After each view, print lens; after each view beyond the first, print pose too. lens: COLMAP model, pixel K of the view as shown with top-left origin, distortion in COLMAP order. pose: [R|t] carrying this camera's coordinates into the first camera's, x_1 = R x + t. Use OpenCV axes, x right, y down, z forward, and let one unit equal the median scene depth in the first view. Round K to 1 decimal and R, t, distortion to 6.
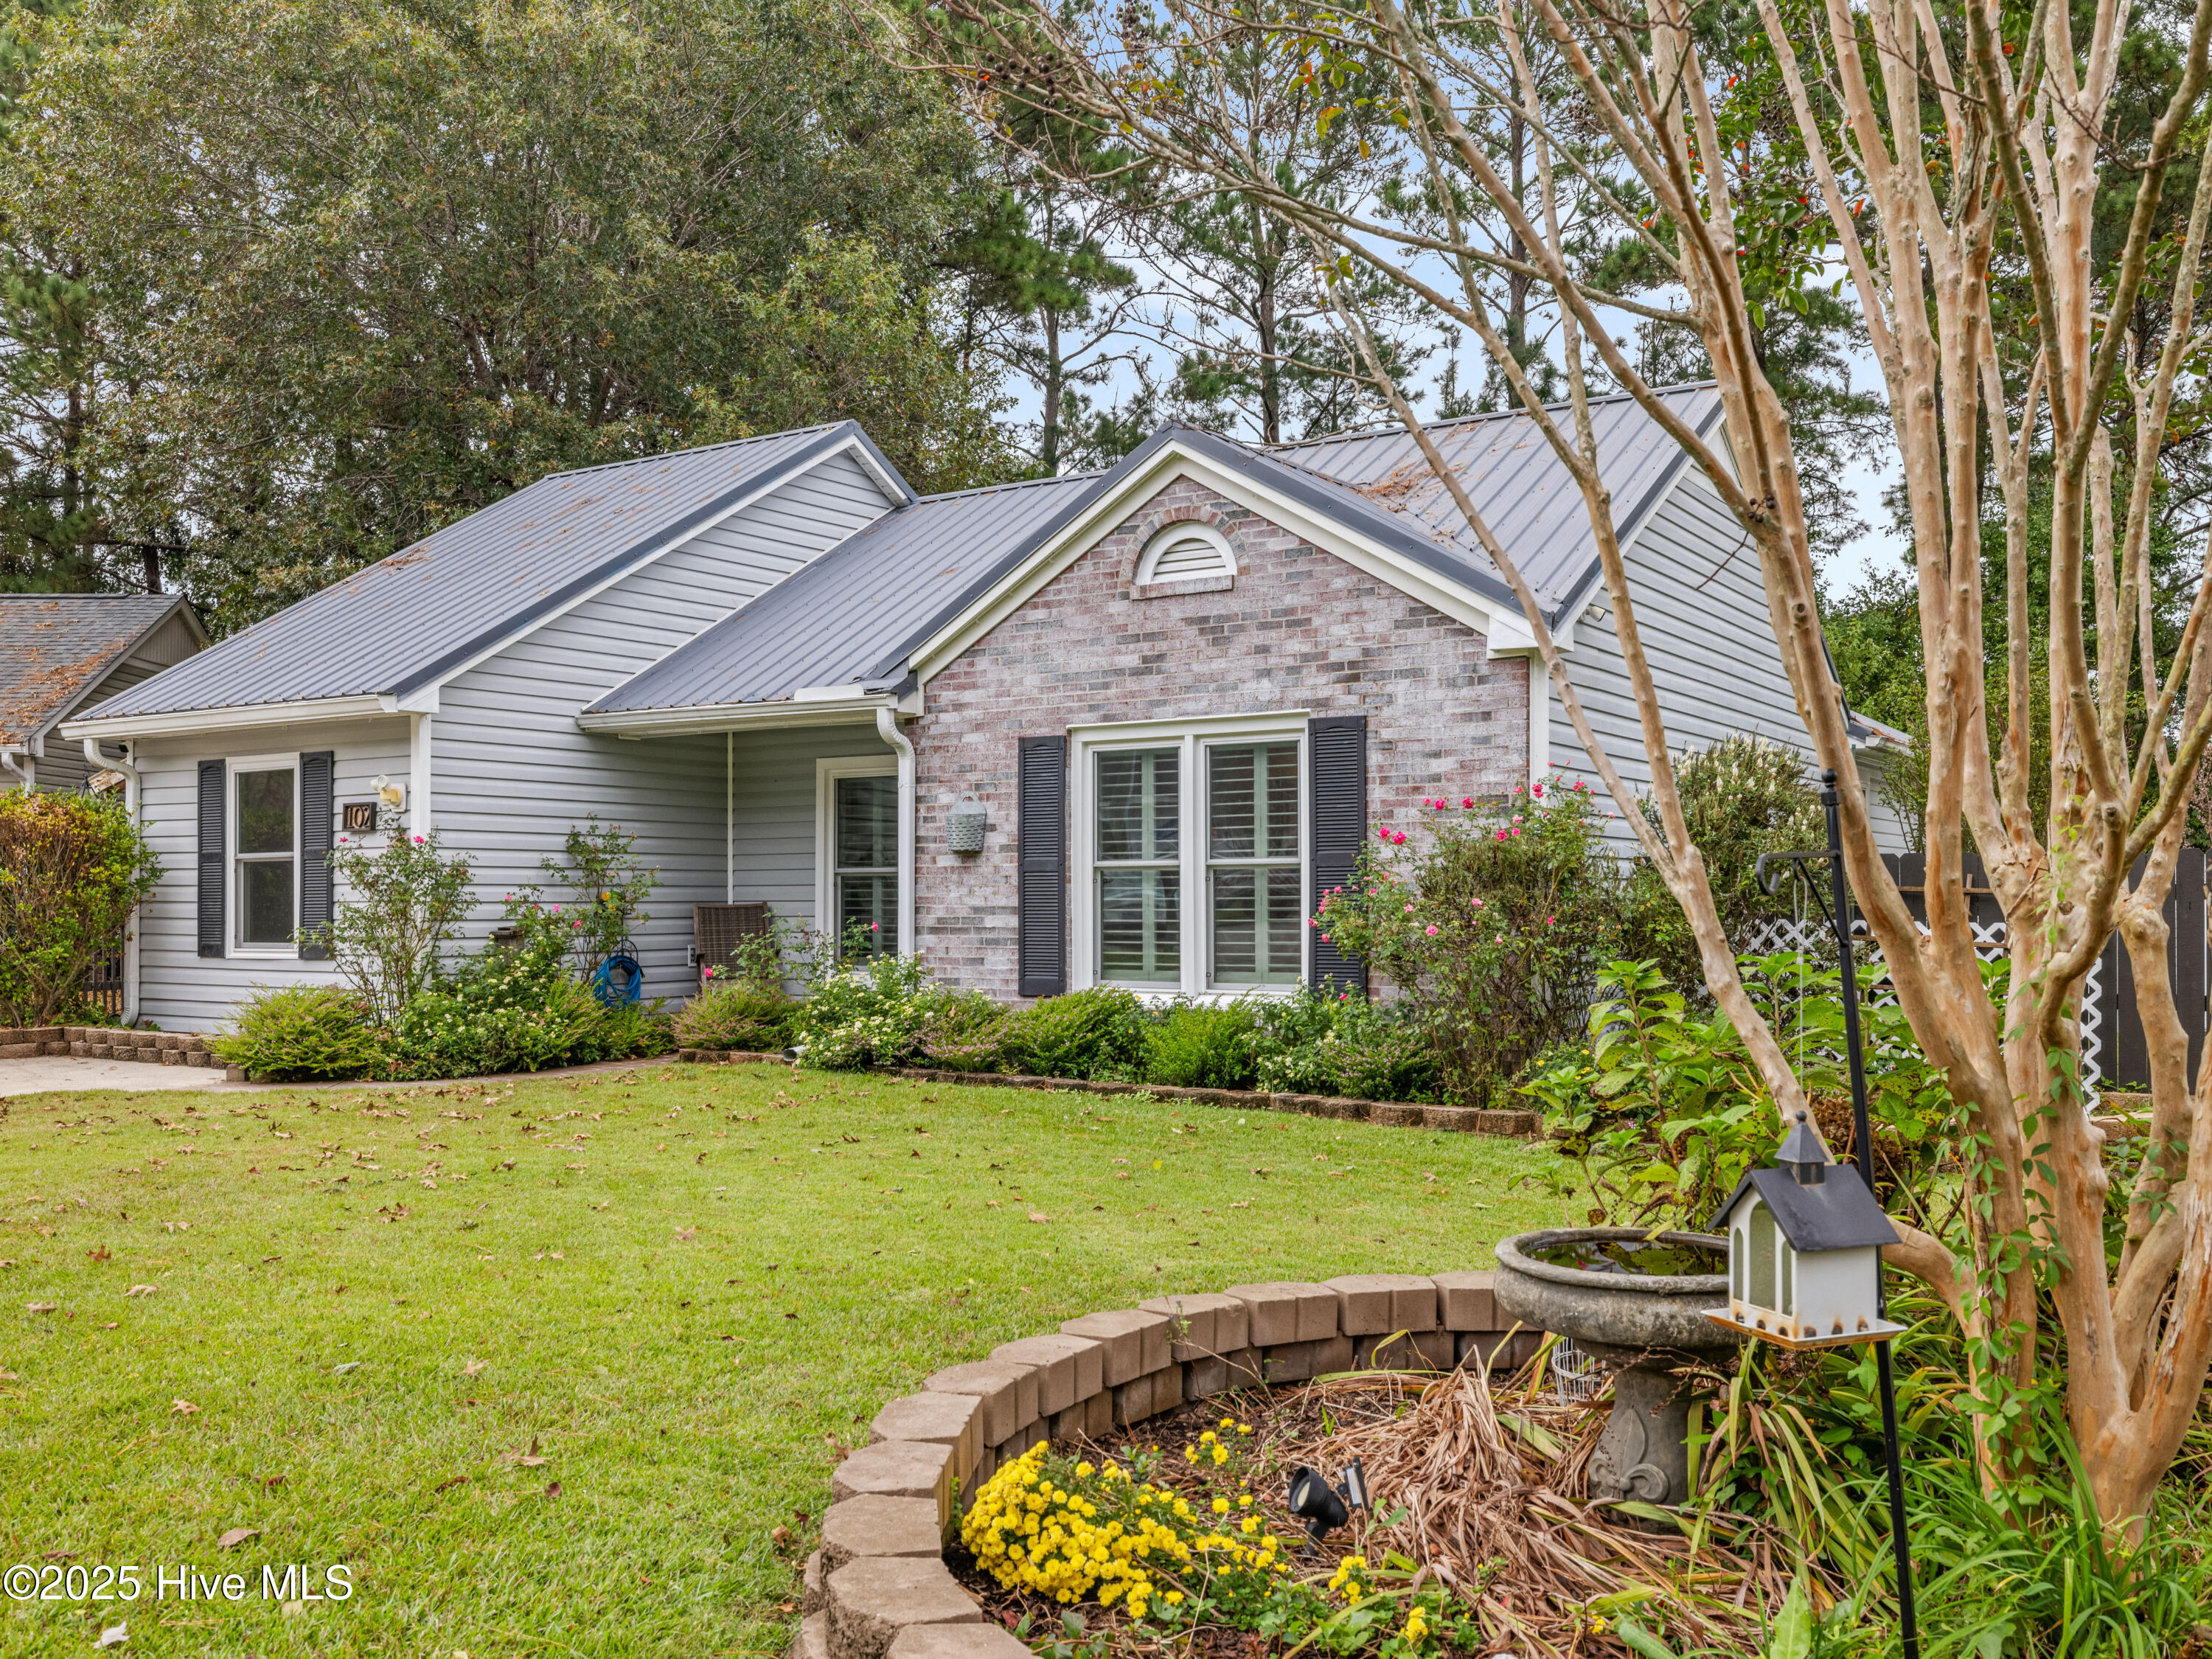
lens RADIAL K [[1957.1, 0, 1105.9], [0, 1957.1, 869.5], [0, 0, 1]] dist [-0.008413, 0.000299]
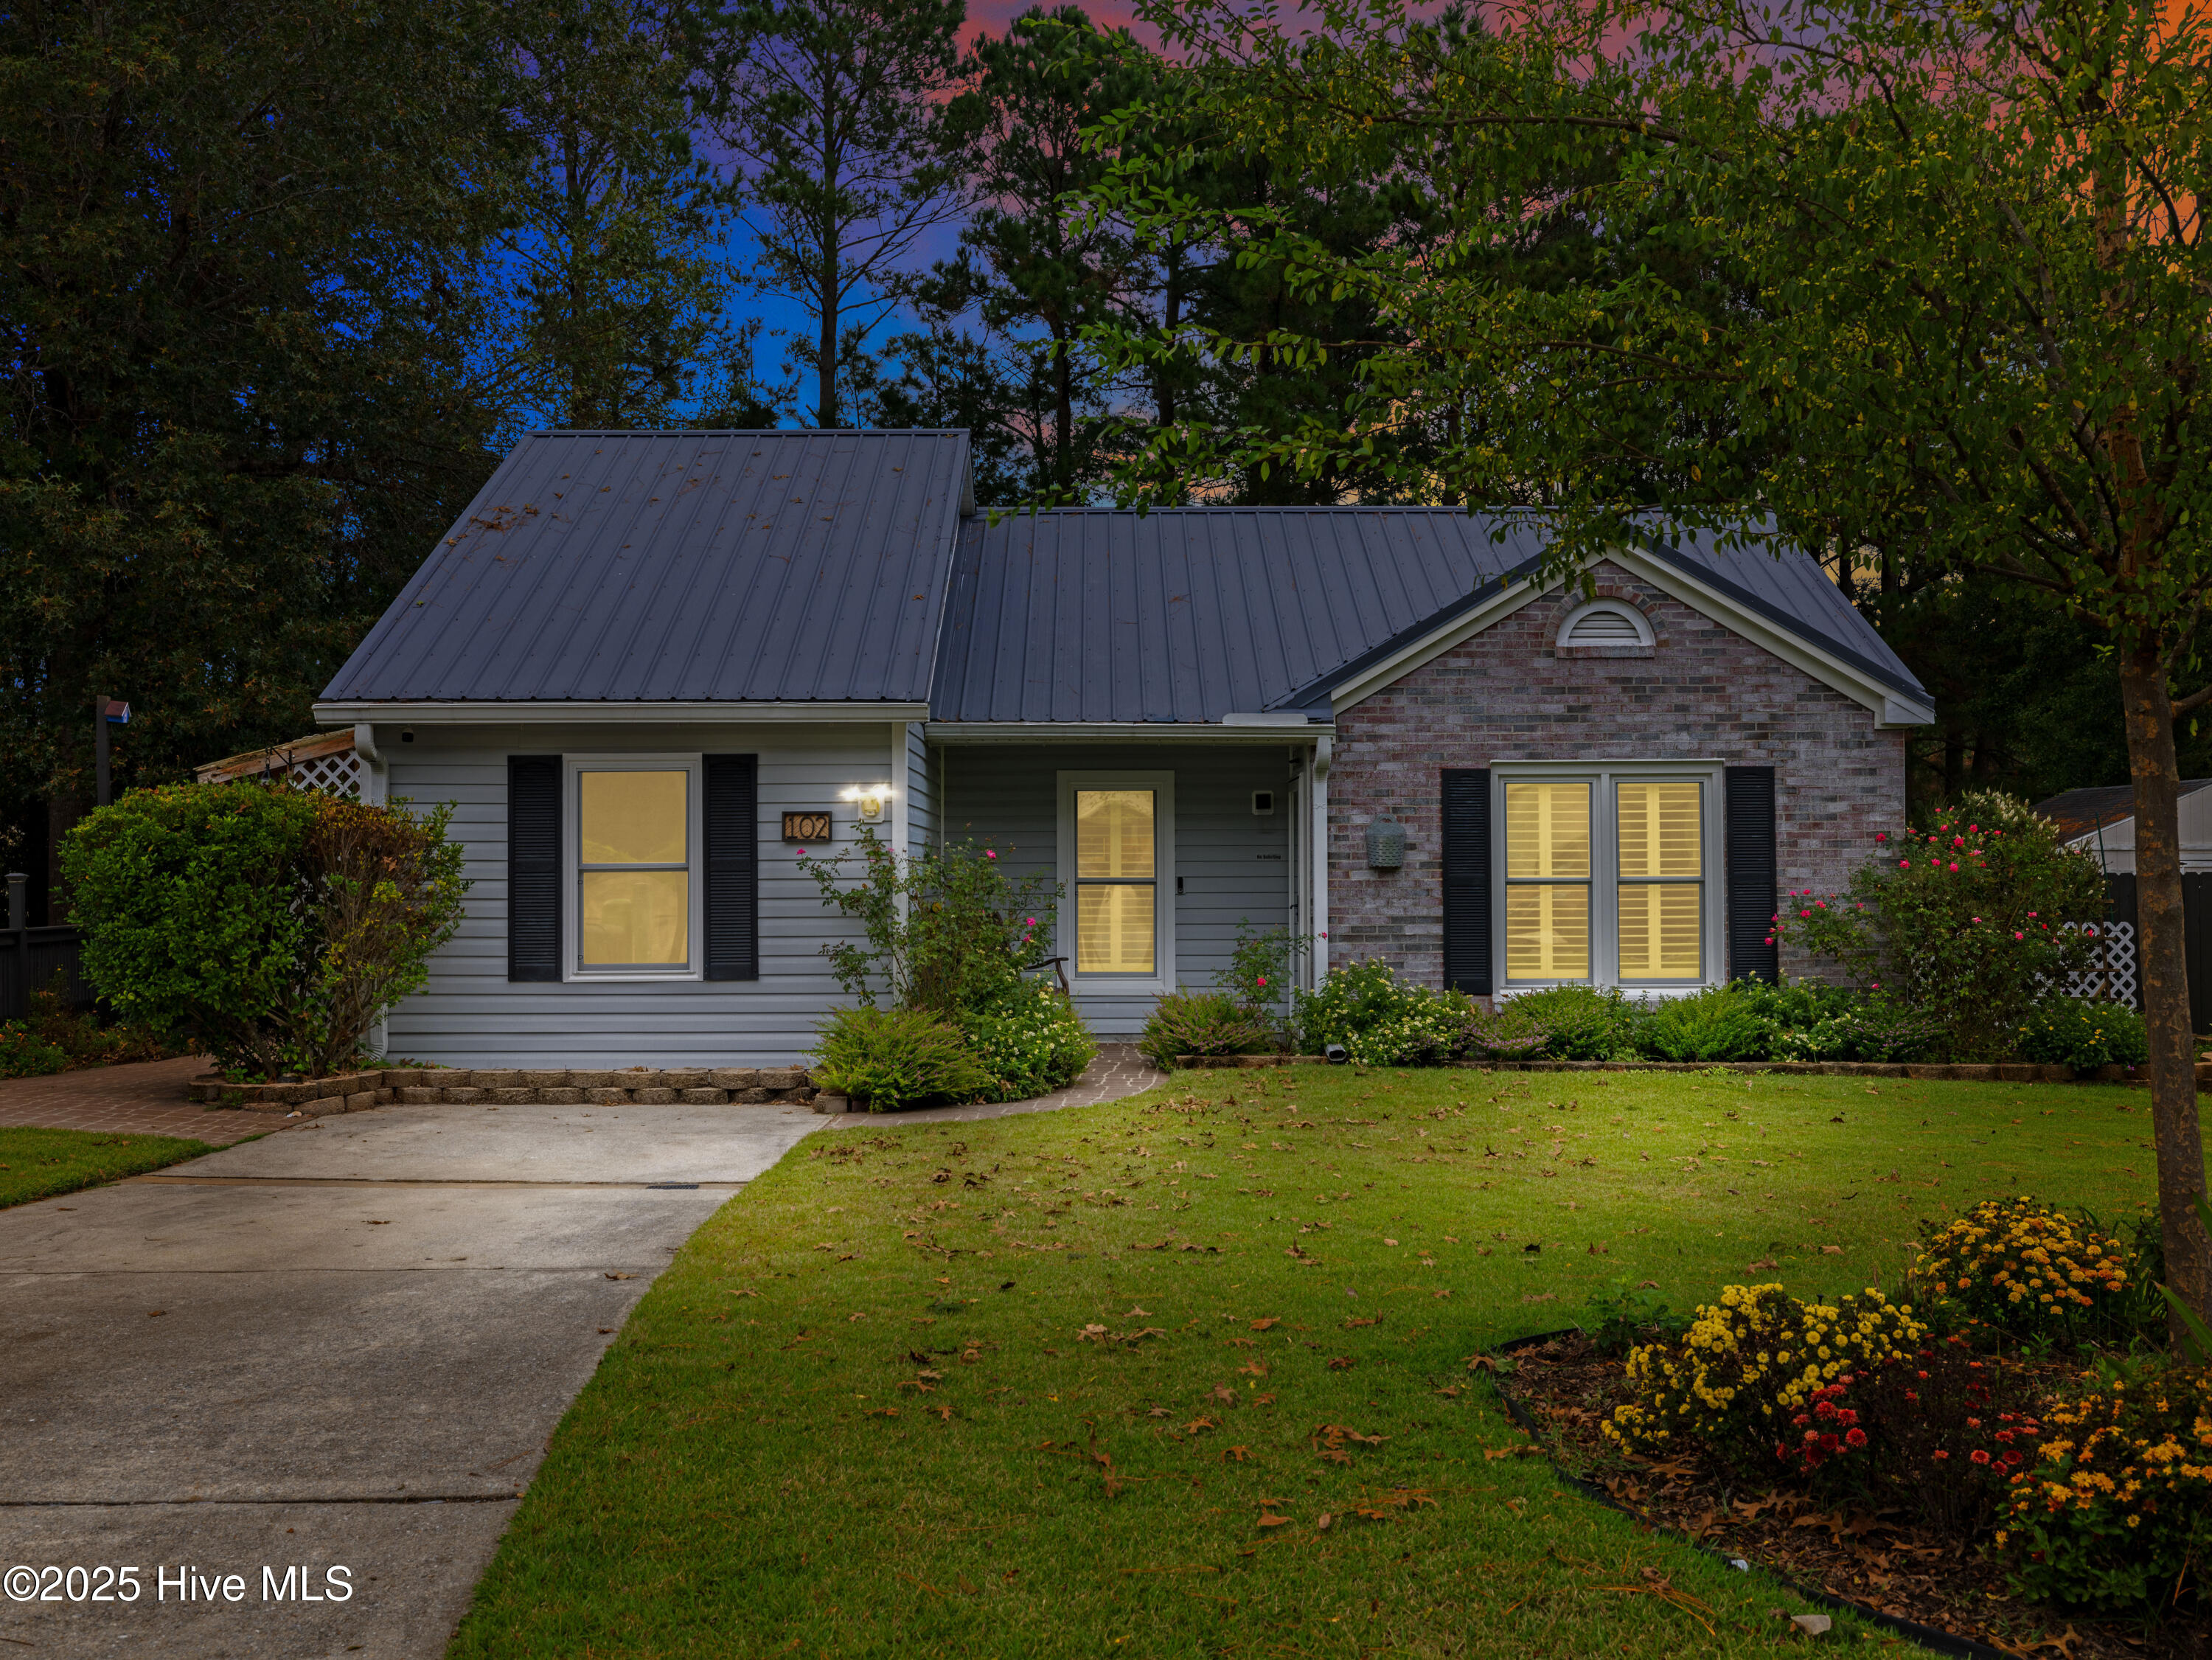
lens RADIAL K [[2054.5, 0, 1114.9], [0, 2054.5, 825.7], [0, 0, 1]] dist [-0.002808, 0.011758]
pose [[0.829428, 0.013663, 0.558447, -0.879059], [-0.007364, 0.999881, -0.013525, -0.016475], [-0.558565, 0.007105, 0.829430, 0.111465]]
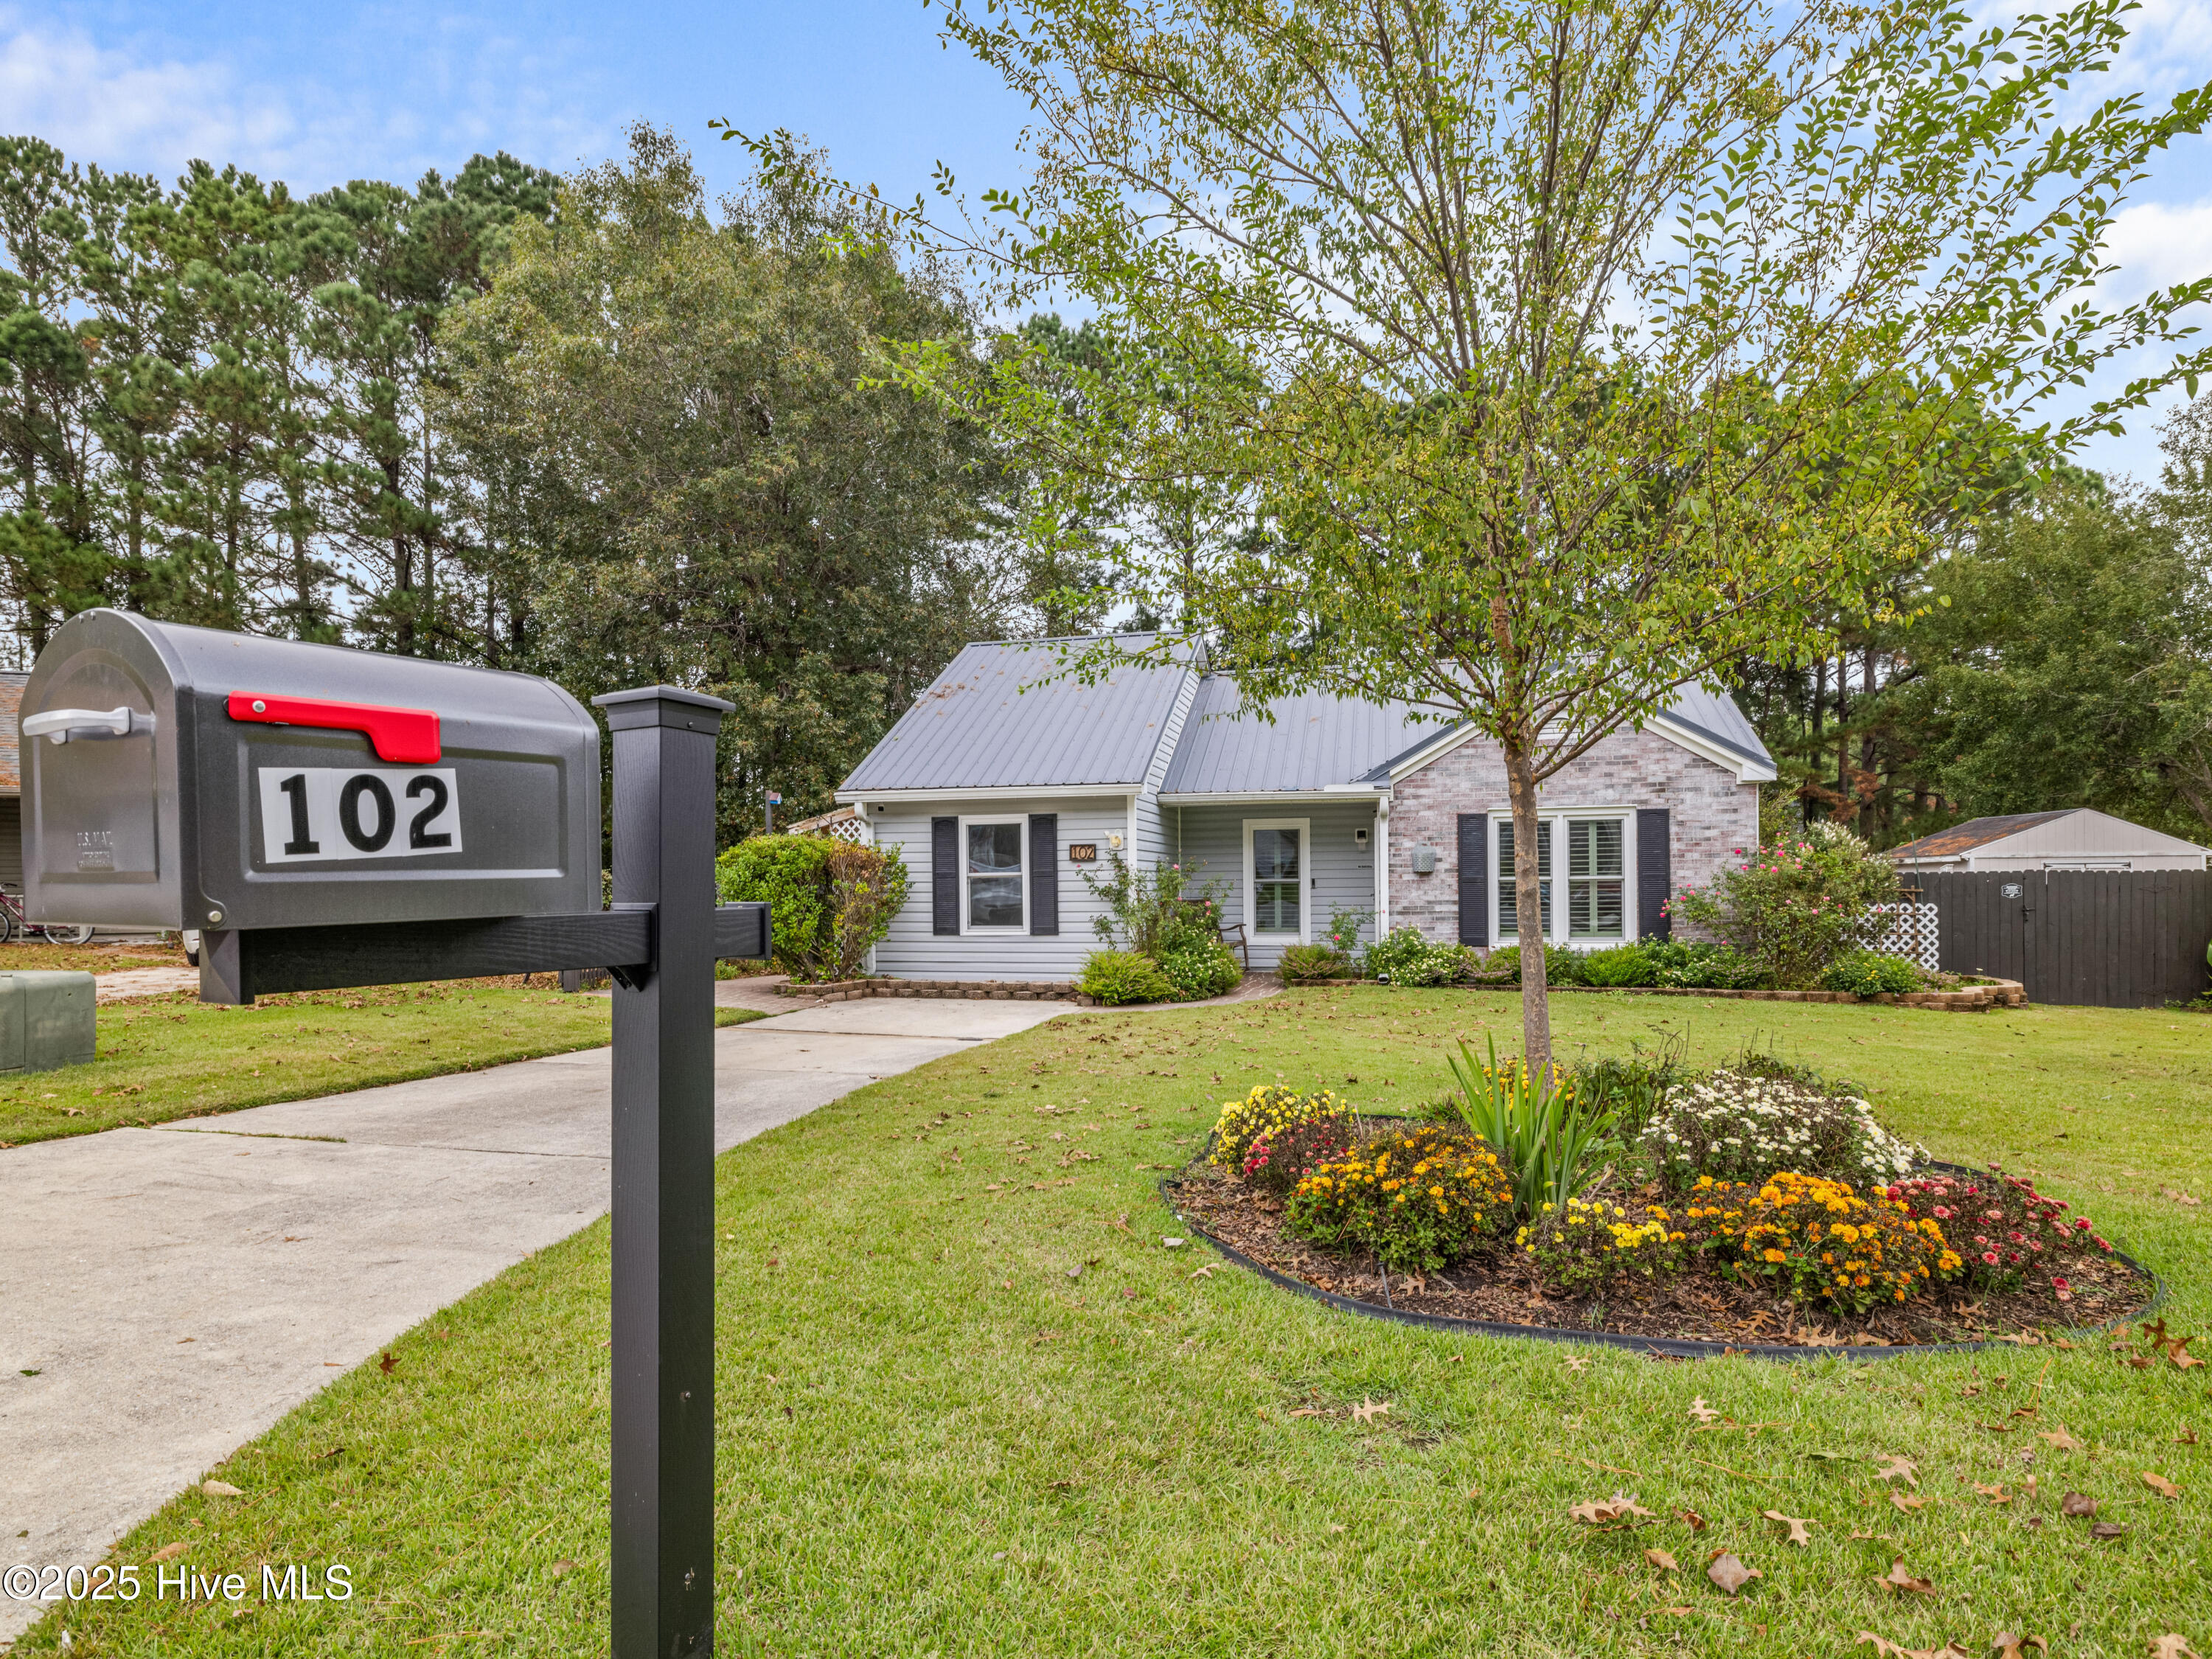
lens RADIAL K [[1182.9, 0, 1099.1], [0, 1182.9, 887.8], [0, 0, 1]] dist [-0.009816, 0.000649]
pose [[0.942988, -0.007526, 0.332741, -0.780203], [0.001644, 0.999837, 0.017957, -0.015592], [-0.332822, -0.016387, 0.942847, 0.005647]]
